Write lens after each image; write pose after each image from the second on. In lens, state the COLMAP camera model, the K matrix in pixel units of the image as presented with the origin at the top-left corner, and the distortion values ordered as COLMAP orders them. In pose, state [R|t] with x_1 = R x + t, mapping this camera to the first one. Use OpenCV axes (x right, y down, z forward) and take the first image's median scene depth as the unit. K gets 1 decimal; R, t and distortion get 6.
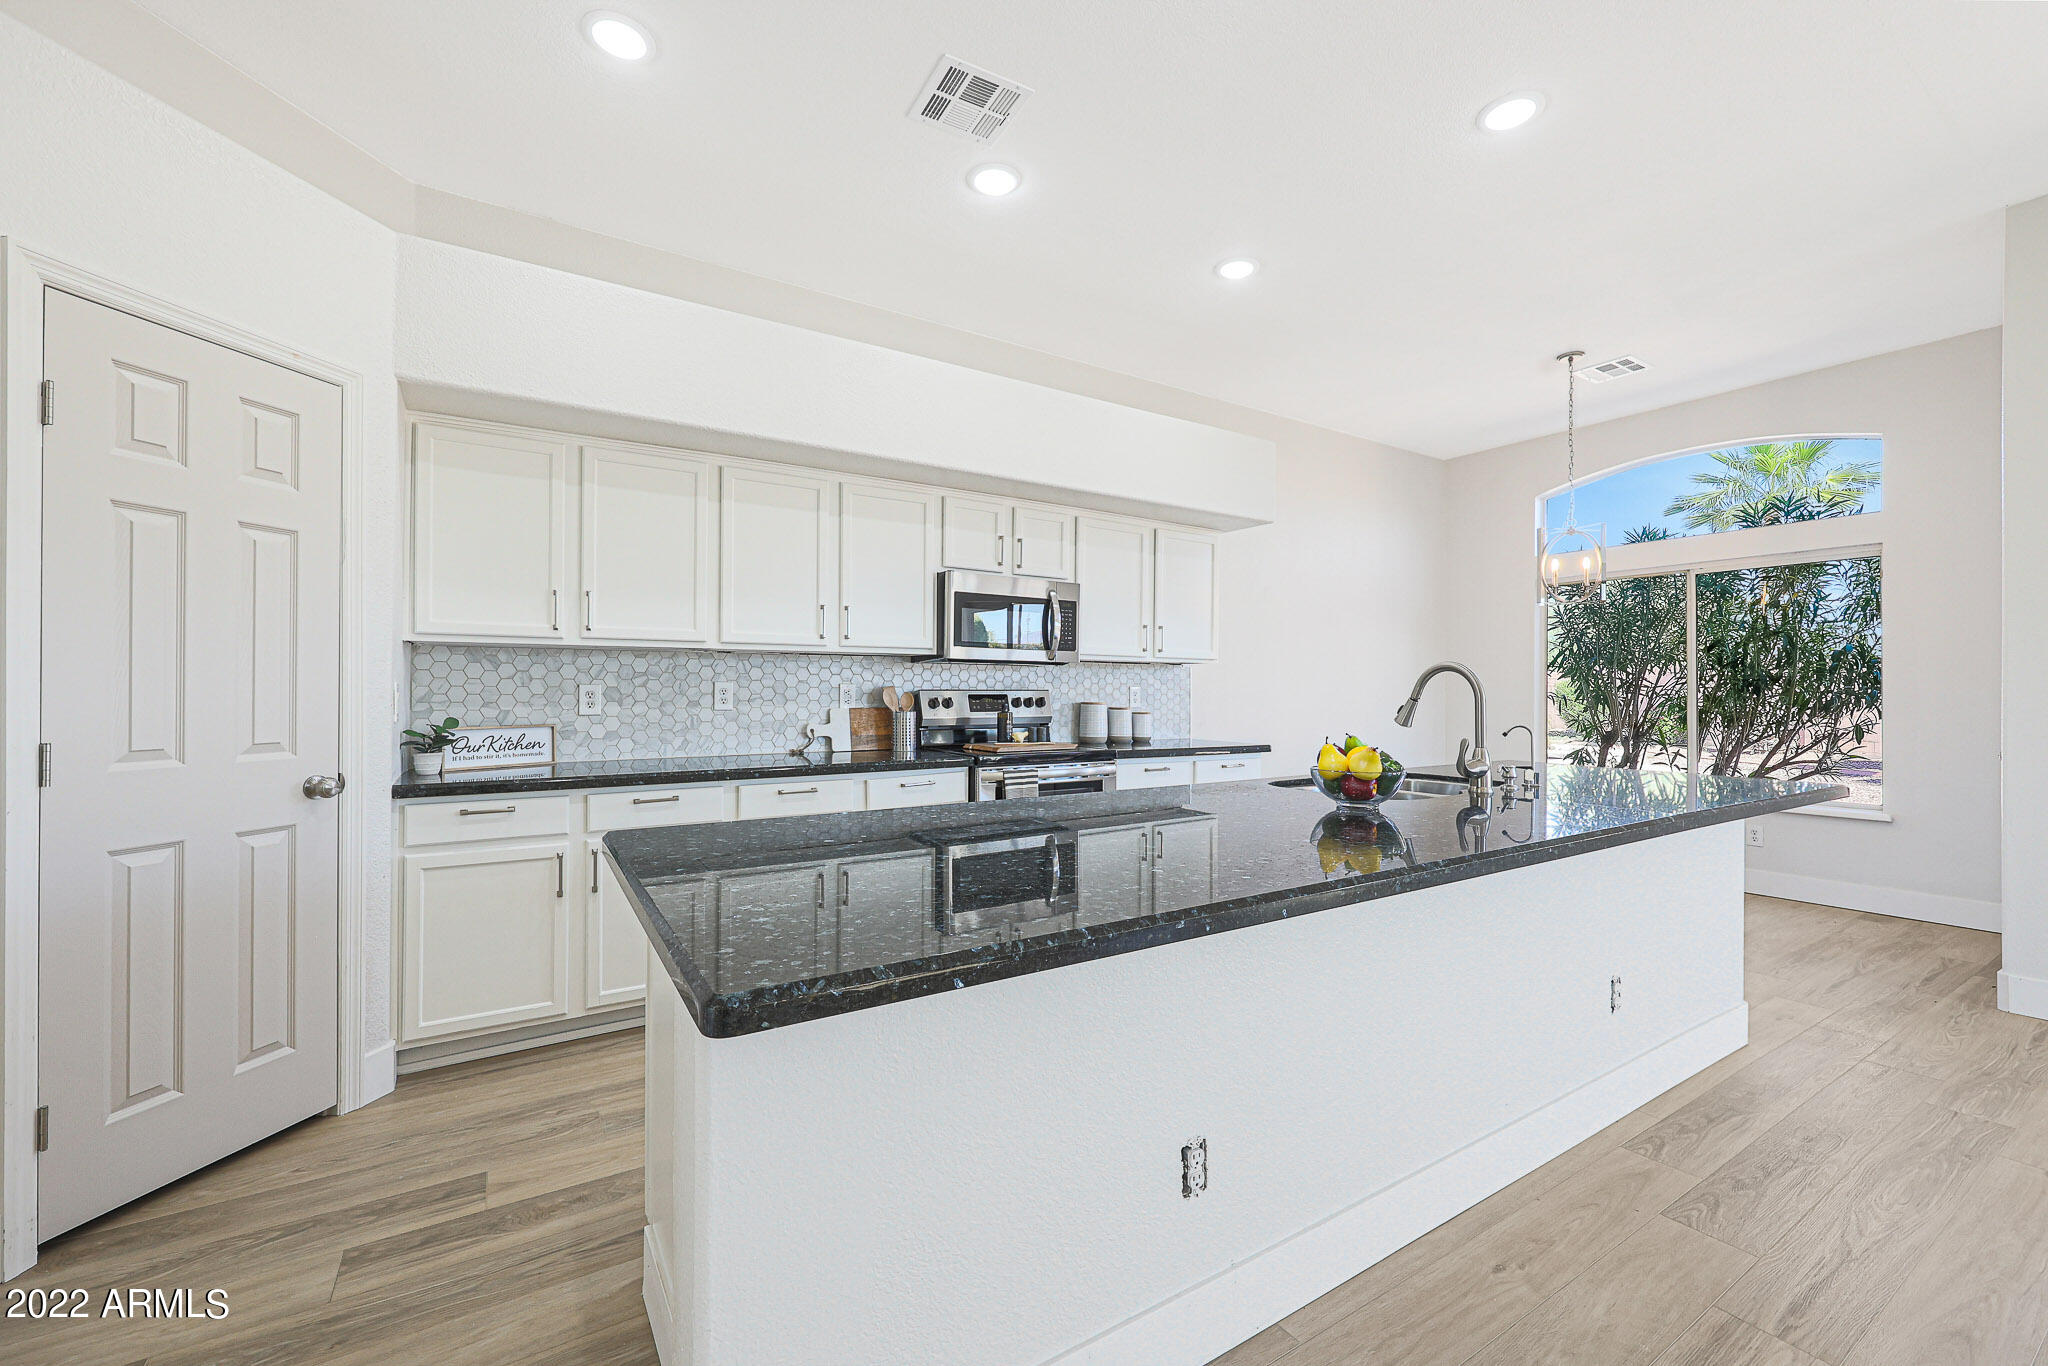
lens RADIAL K [[839.6, 0, 1021.7], [0, 839.6, 687.9], [0, 0, 1]] dist [0.000208, 0.000053]
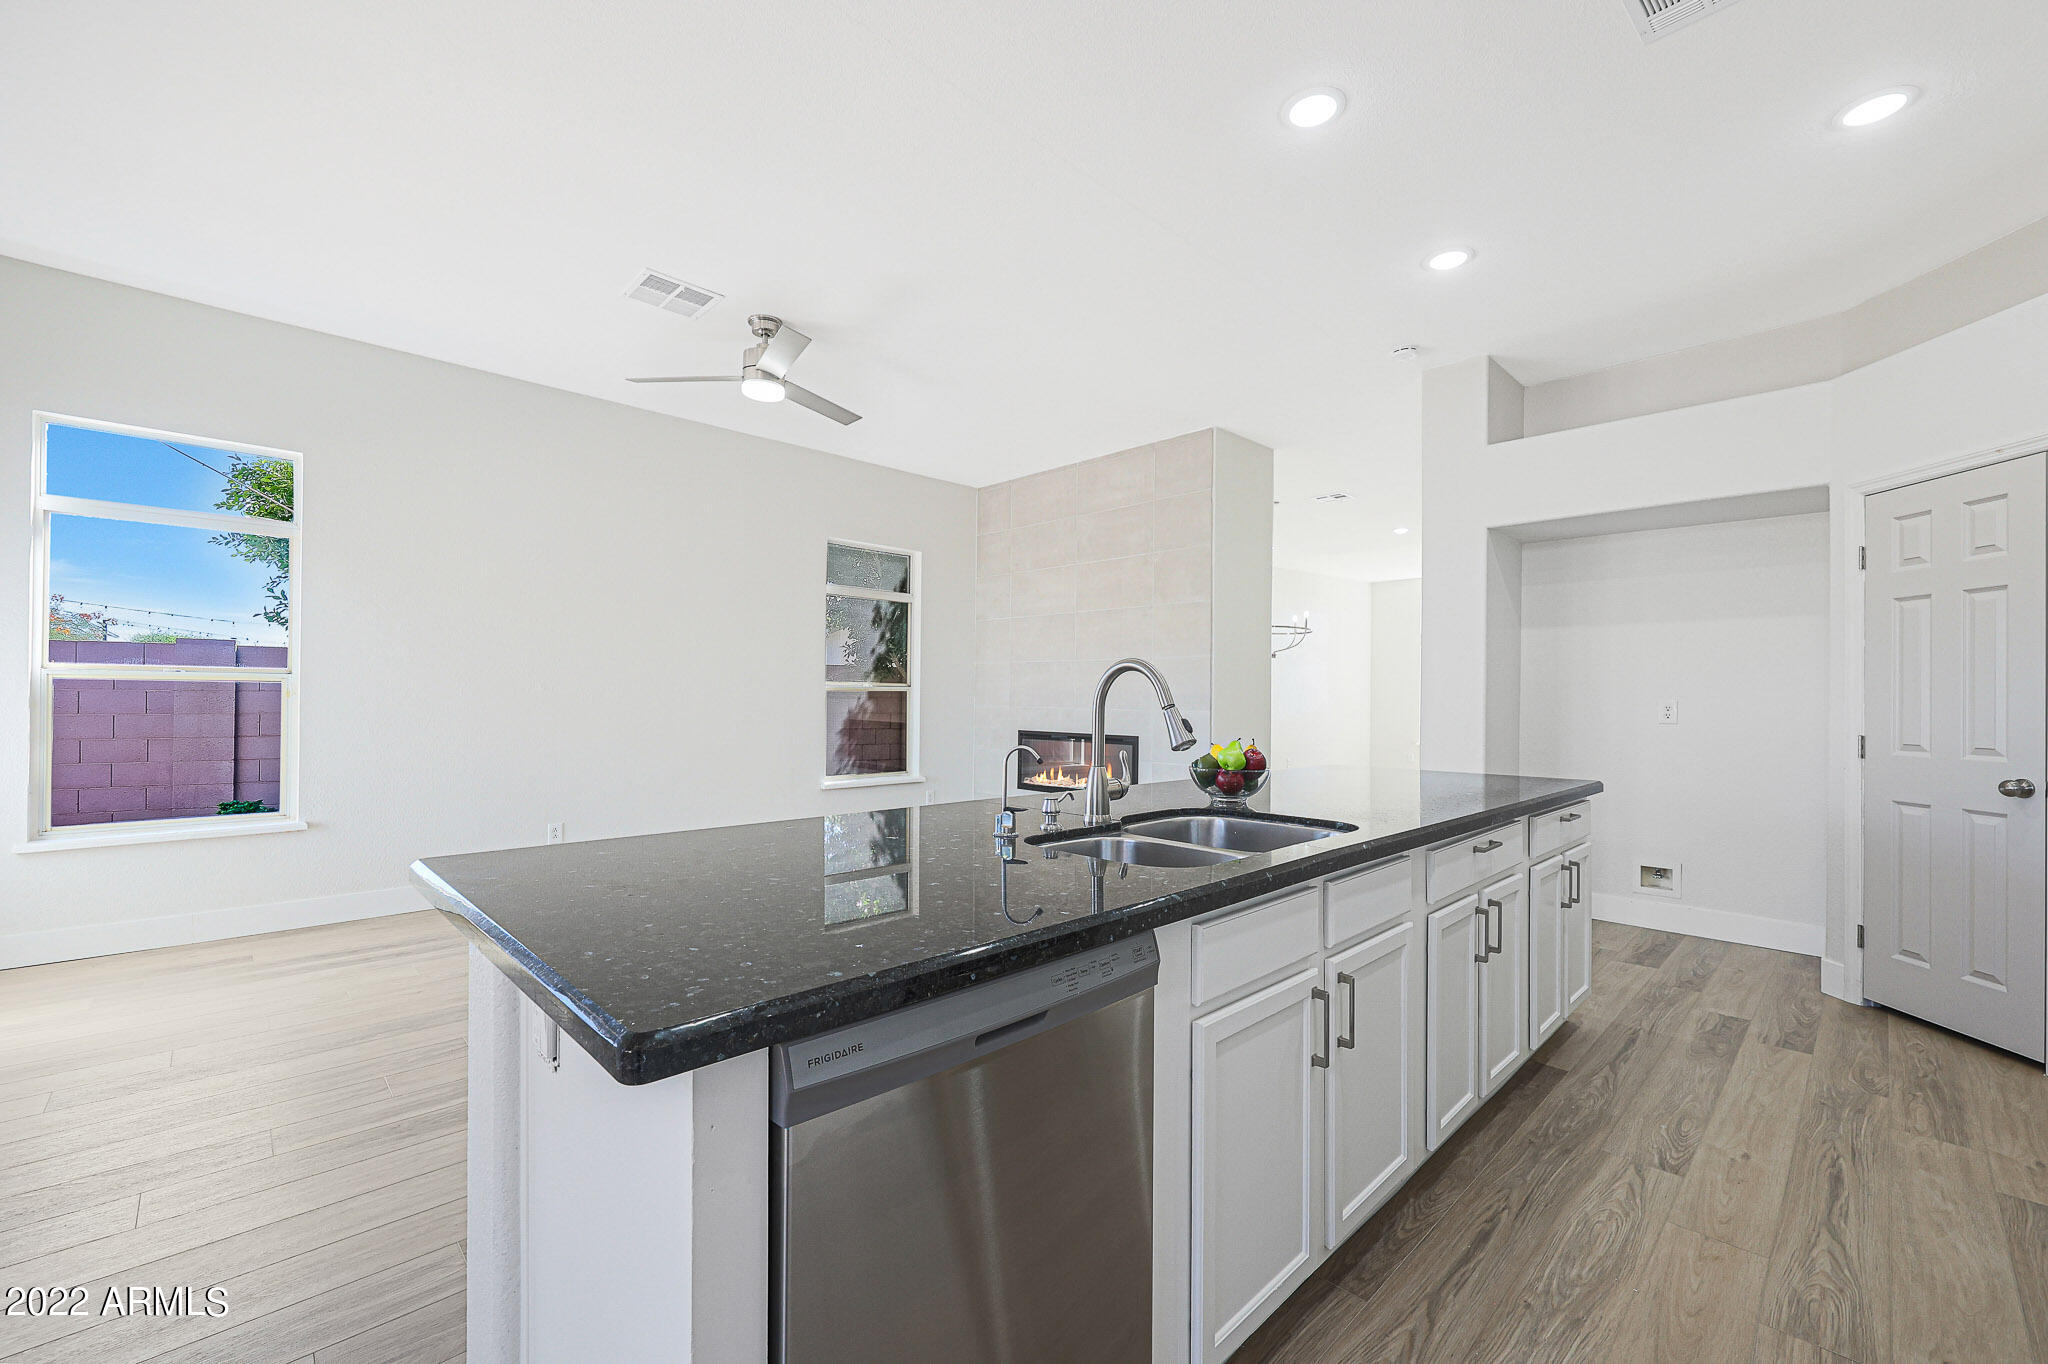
lens RADIAL K [[834.3, 0, 1035.4], [0, 834.3, 695.6], [0, 0, 1]] dist [0.002470, 0.000080]
pose [[-0.976132, -0.009145, -0.216987, 0.544661], [-0.008476, 0.999956, -0.004014, -0.000369], [0.217015, -0.002079, -0.976166, 1.224046]]
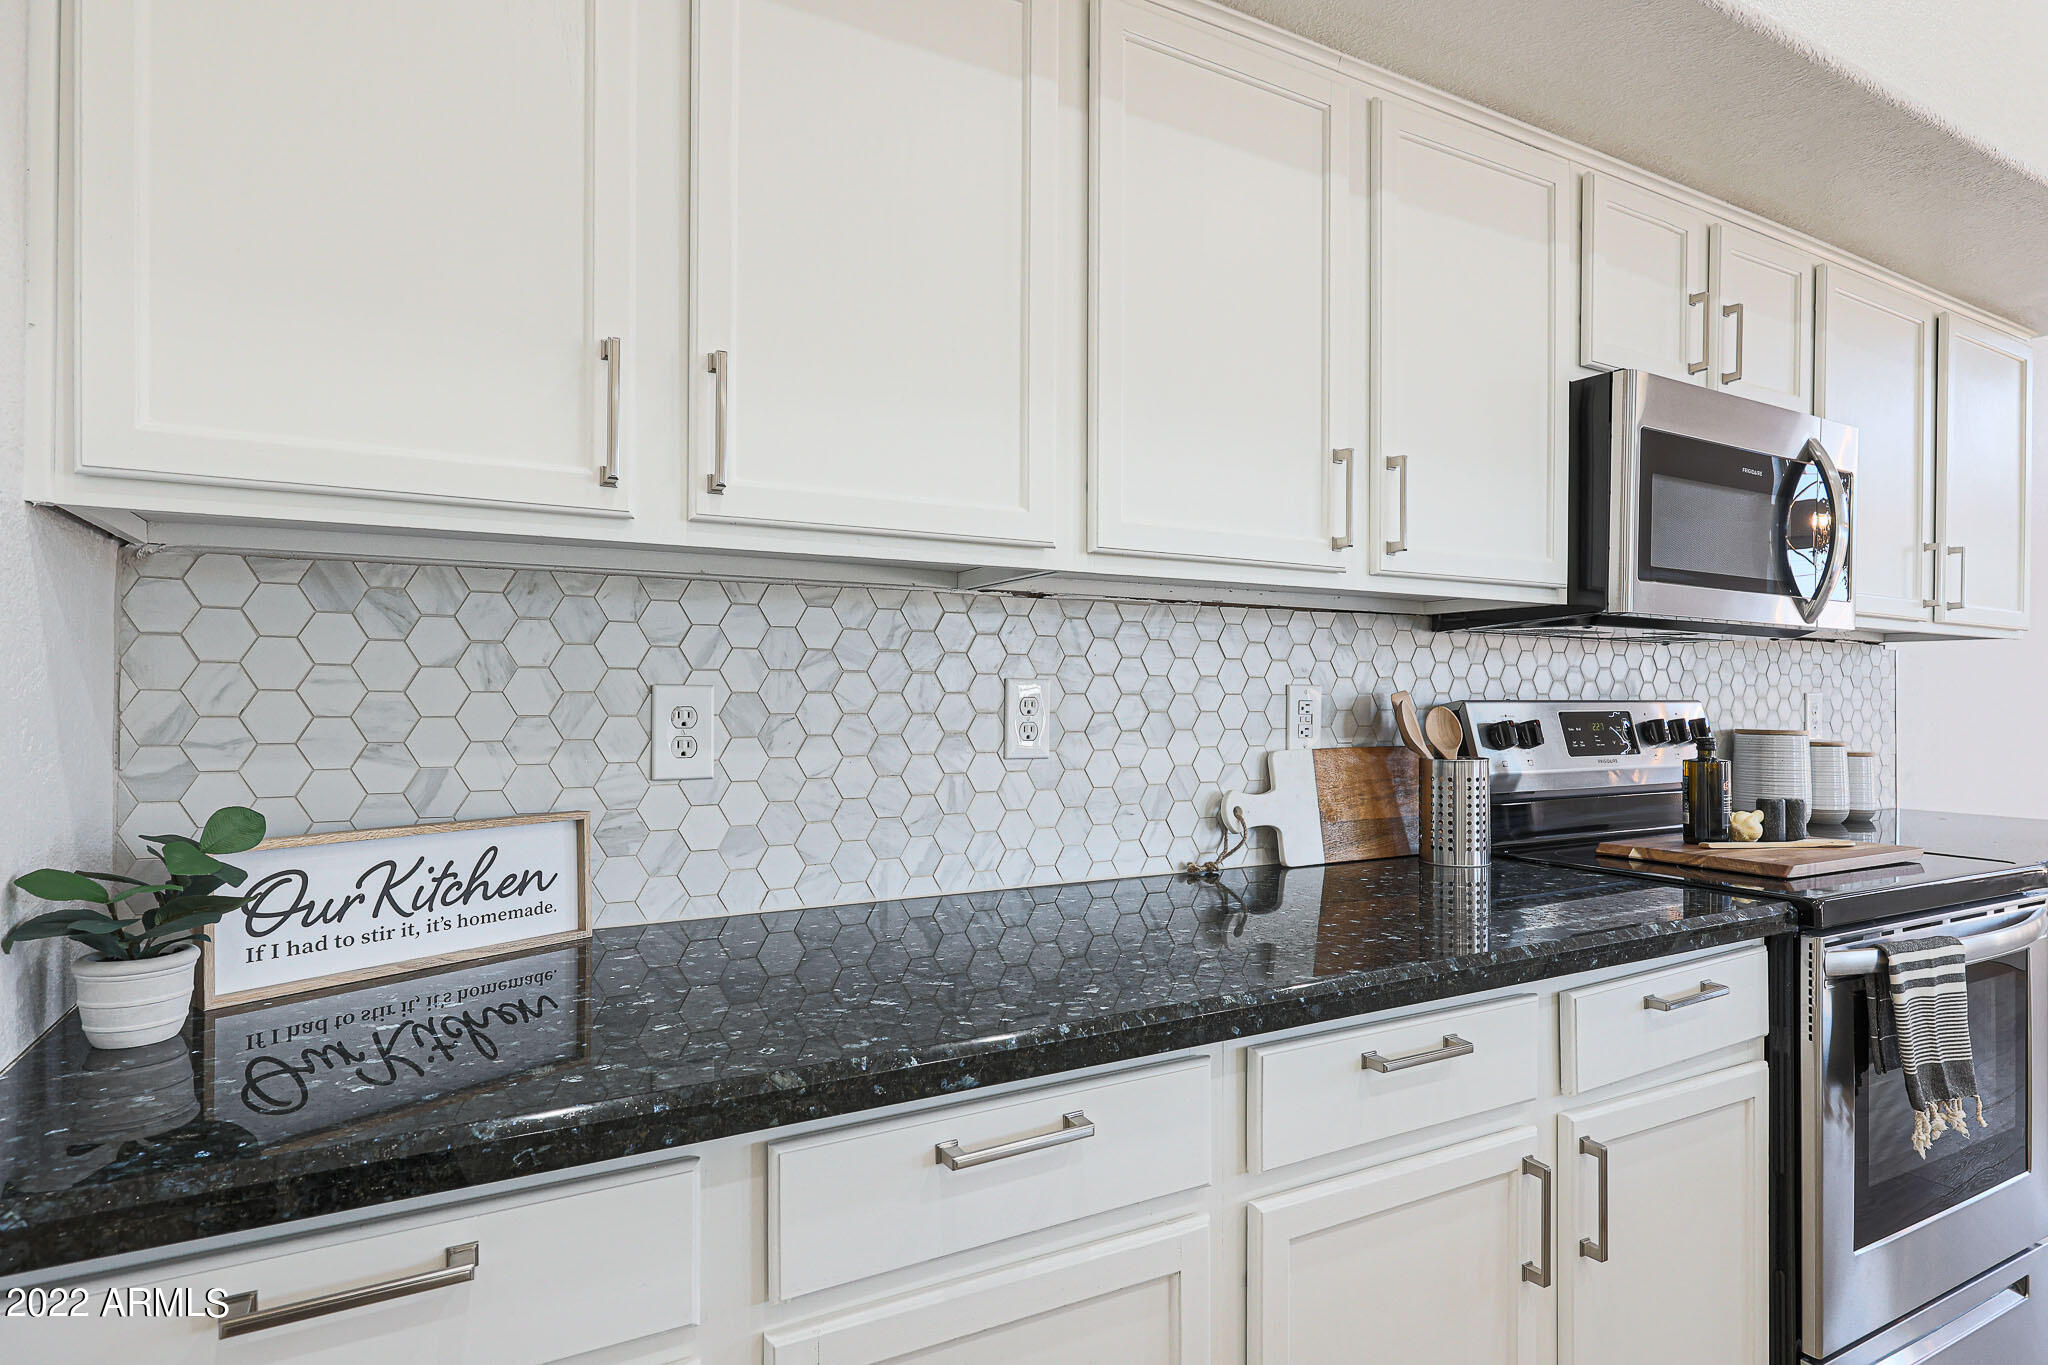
lens RADIAL K [[1098.8, 0, 1024.3], [0, 1098.8, 703.6], [0, 0, 1]] dist [0.002071, 0.000032]
pose [[0.998410, 0.000114, -0.056369, -0.339056], [0.000274, 0.999976, 0.006864, 0.000084], [0.056369, -0.006868, 0.998386, 0.550211]]
